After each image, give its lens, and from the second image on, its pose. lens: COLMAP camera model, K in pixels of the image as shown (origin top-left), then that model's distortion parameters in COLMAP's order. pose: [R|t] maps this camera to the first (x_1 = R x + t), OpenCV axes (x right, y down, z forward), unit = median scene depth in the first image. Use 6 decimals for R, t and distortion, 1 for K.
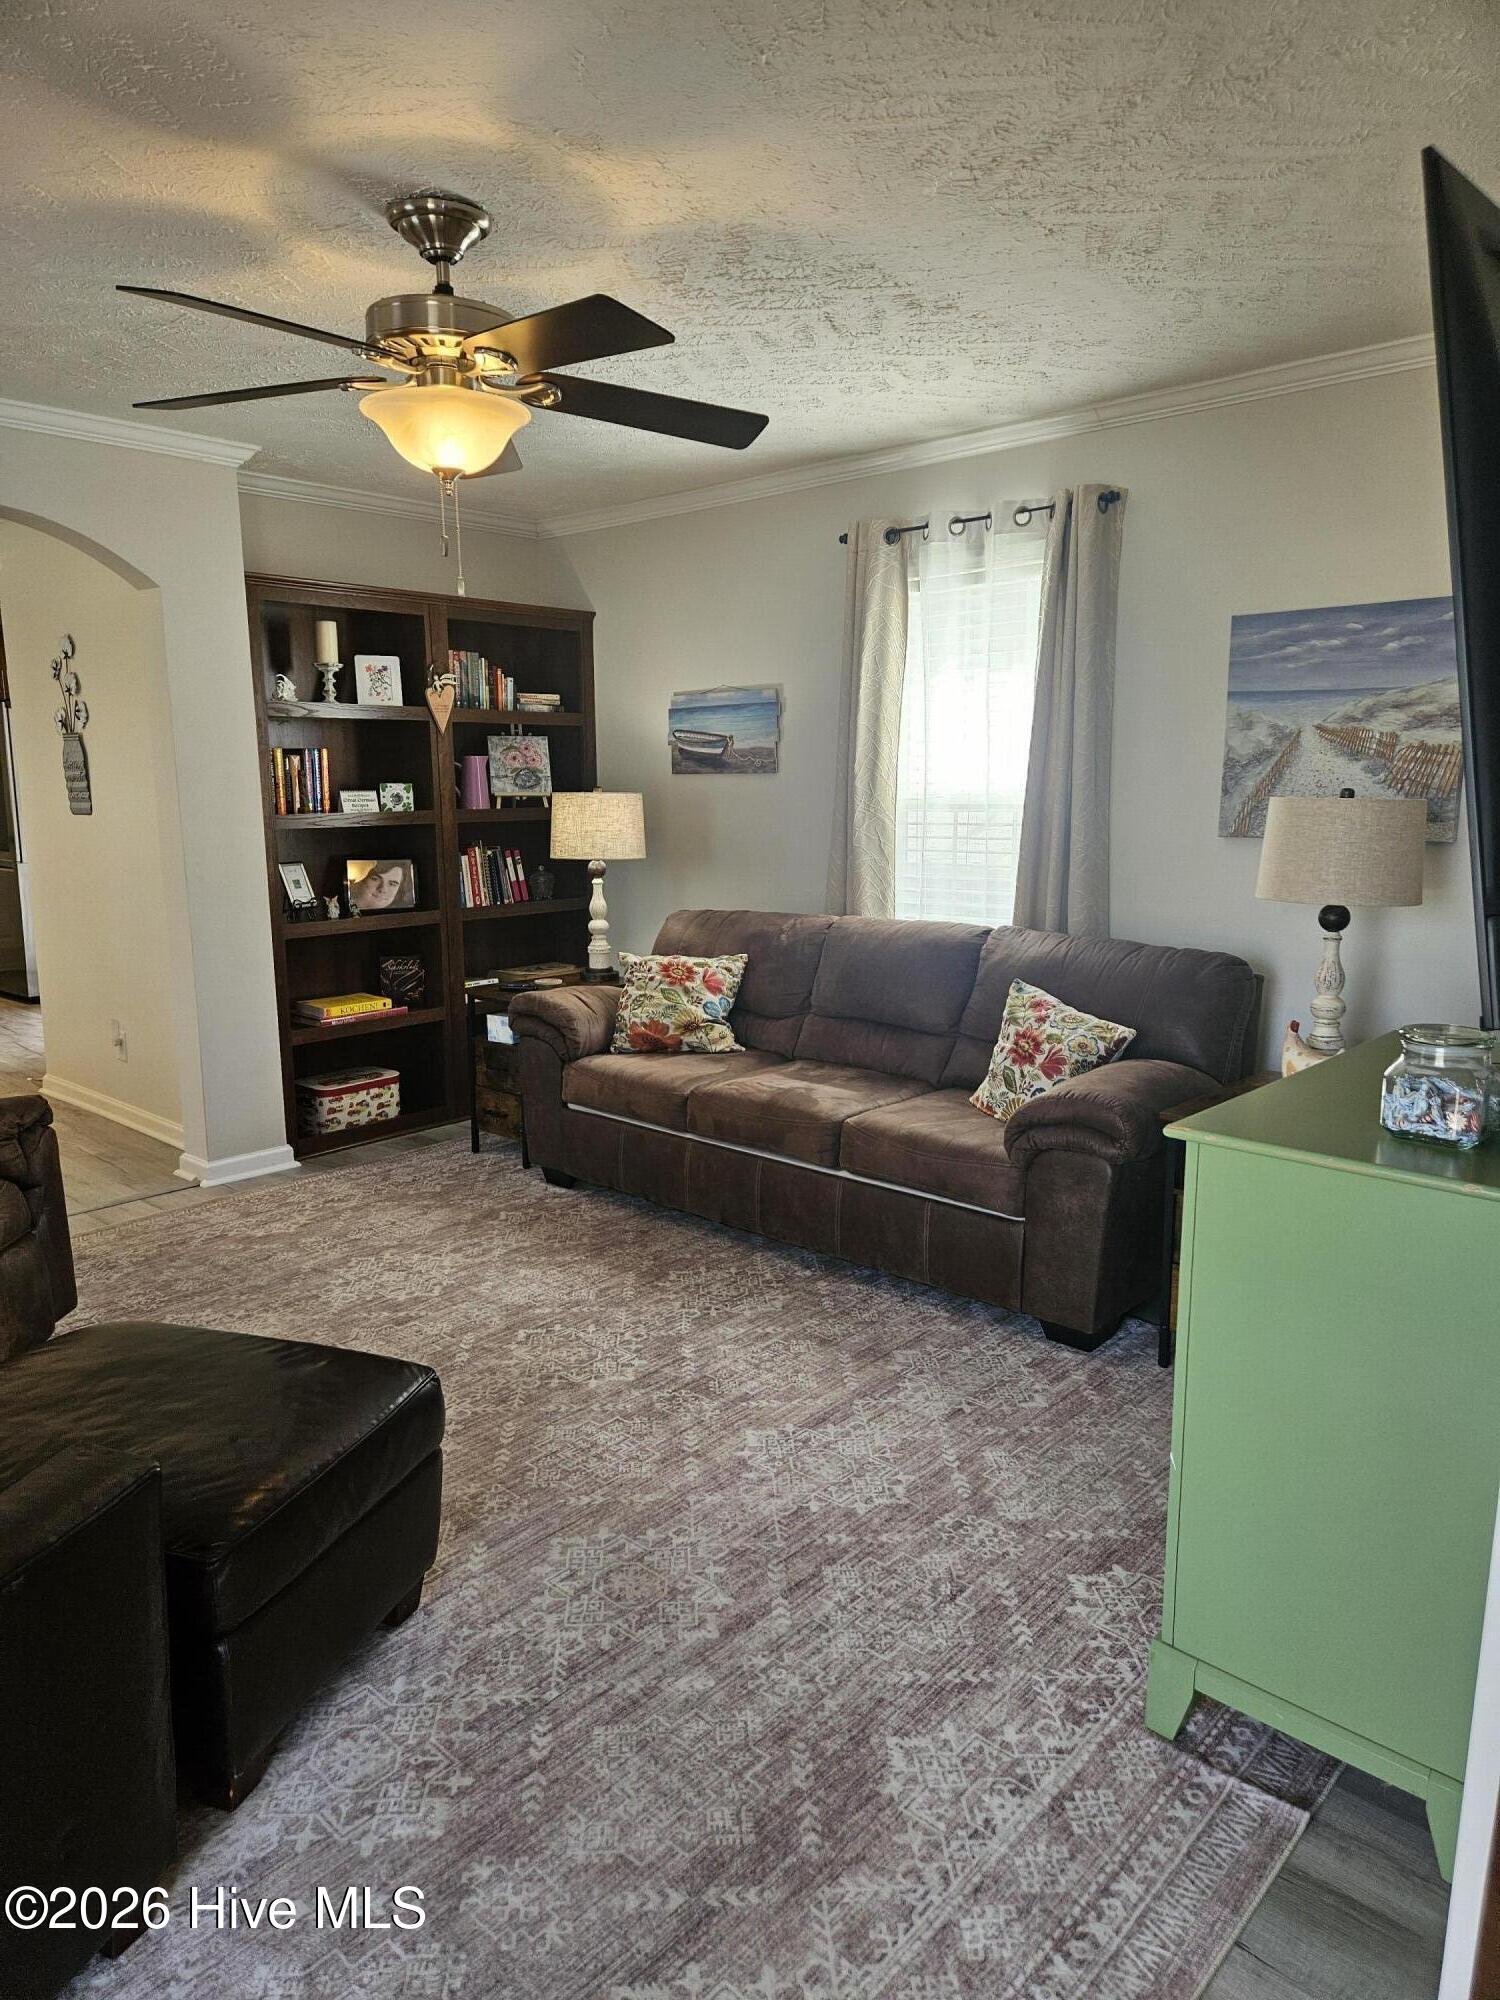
lens RADIAL K [[1312.2, 0, 743.5], [0, 1312.2, 1028.0], [0, 0, 1]] dist [0.080010, -0.071046]
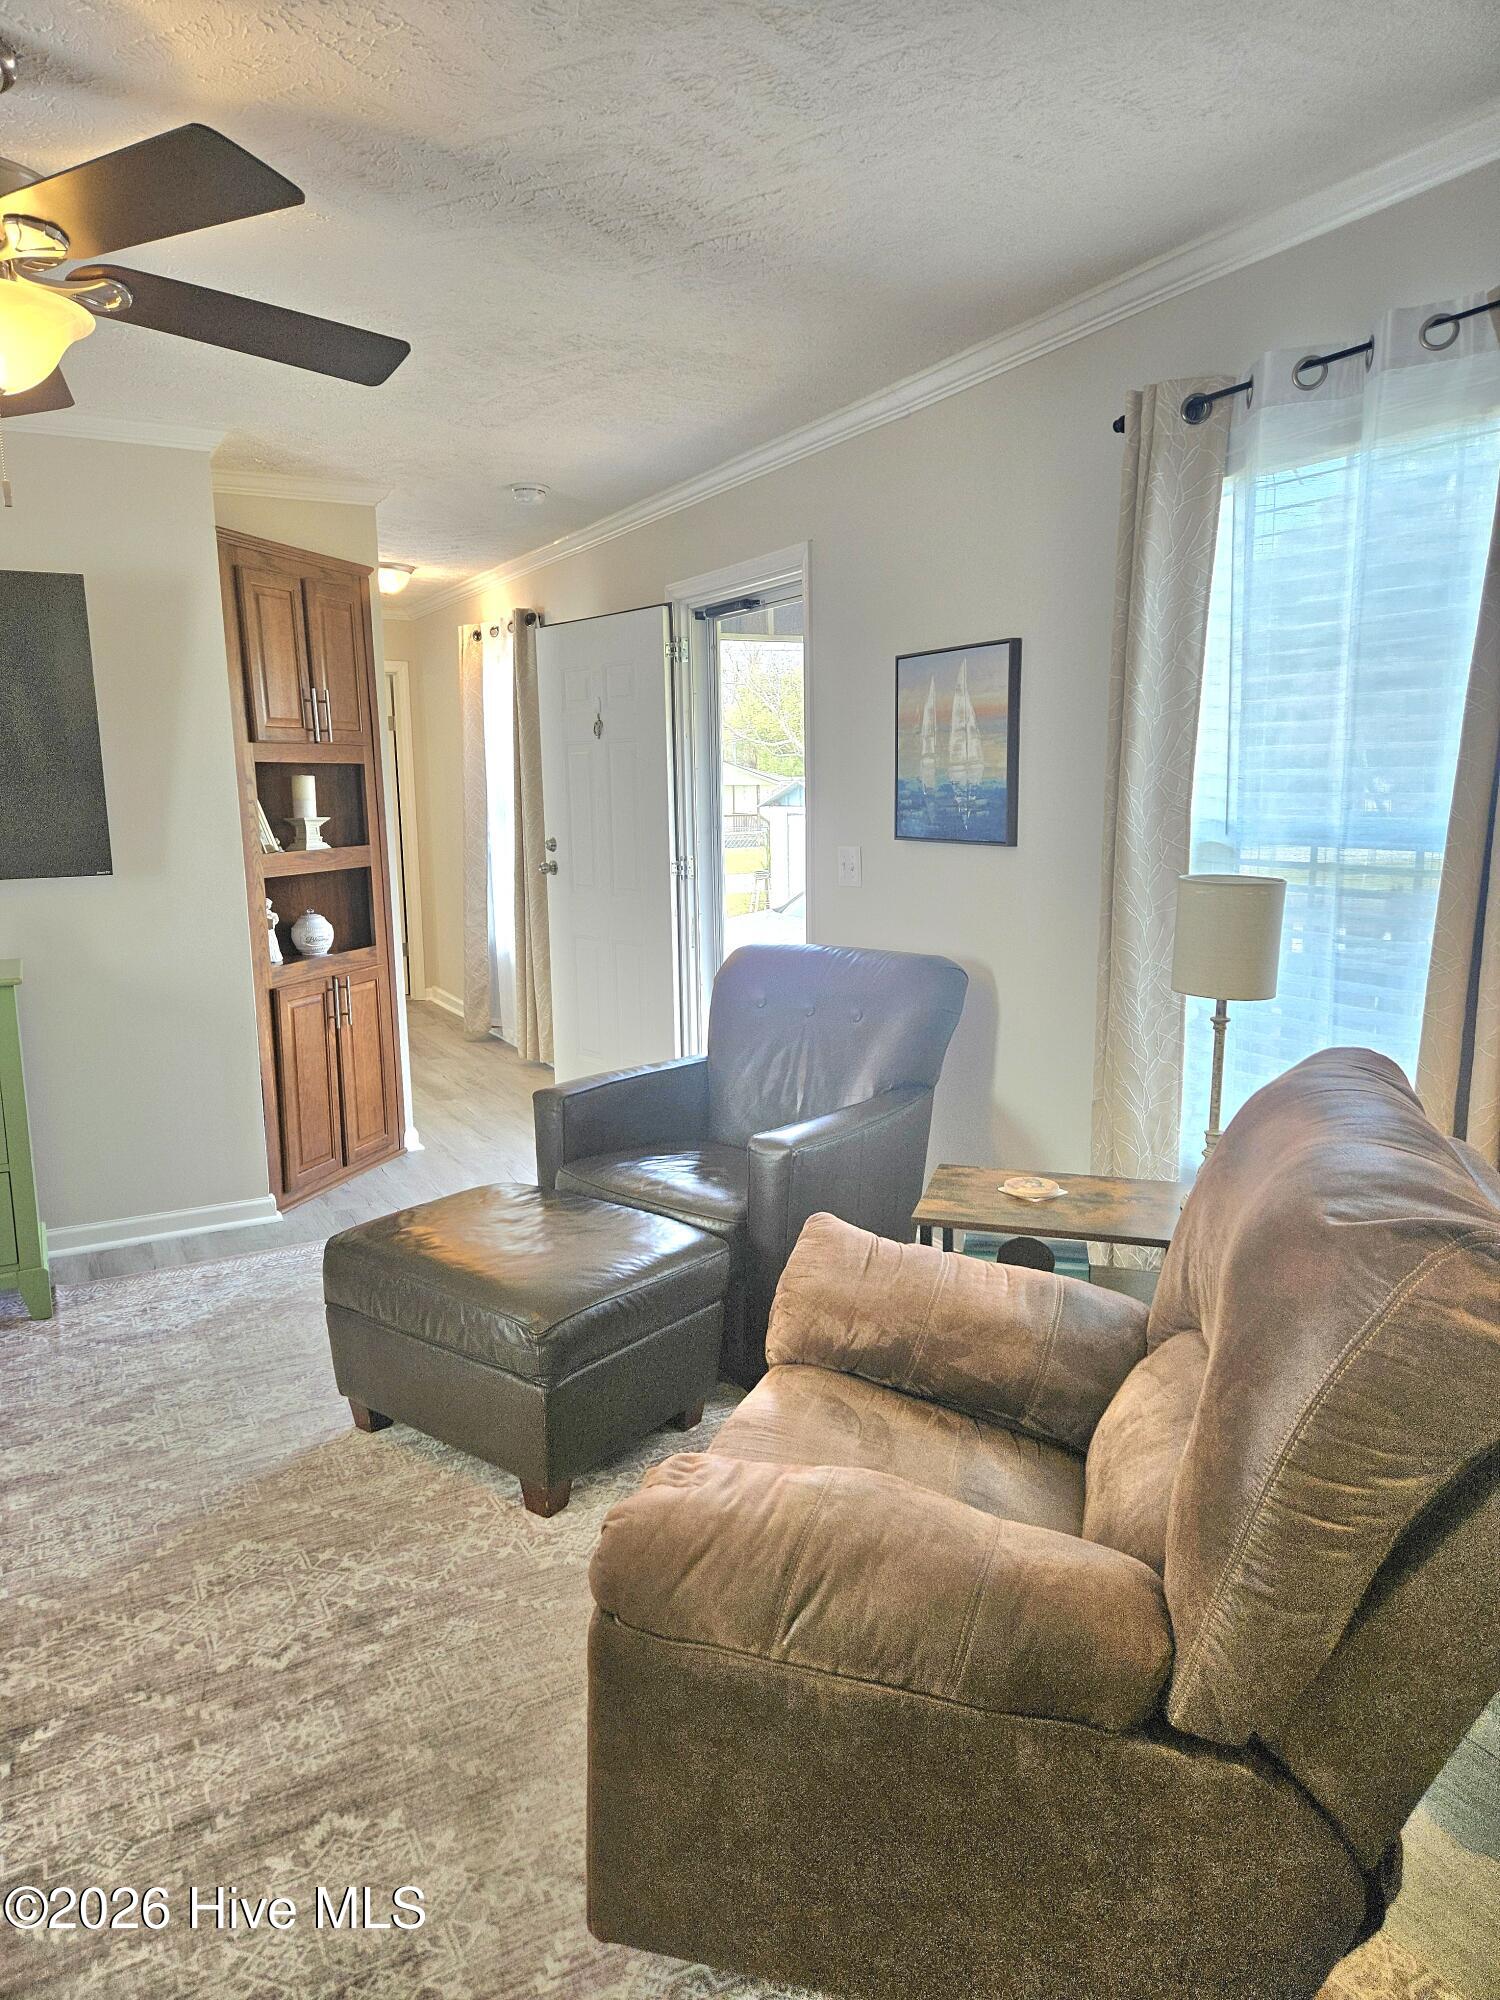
lens RADIAL K [[1326.9, 0, 761.1], [0, 1326.9, 982.3], [0, 0, 1]] dist [0.078009, -0.064535]
pose [[-0.946763, -0.029993, 0.320532, -0.688715], [0.082023, 0.940319, 0.330262, -0.249387], [-0.311307, 0.338971, -0.887799, 1.273635]]
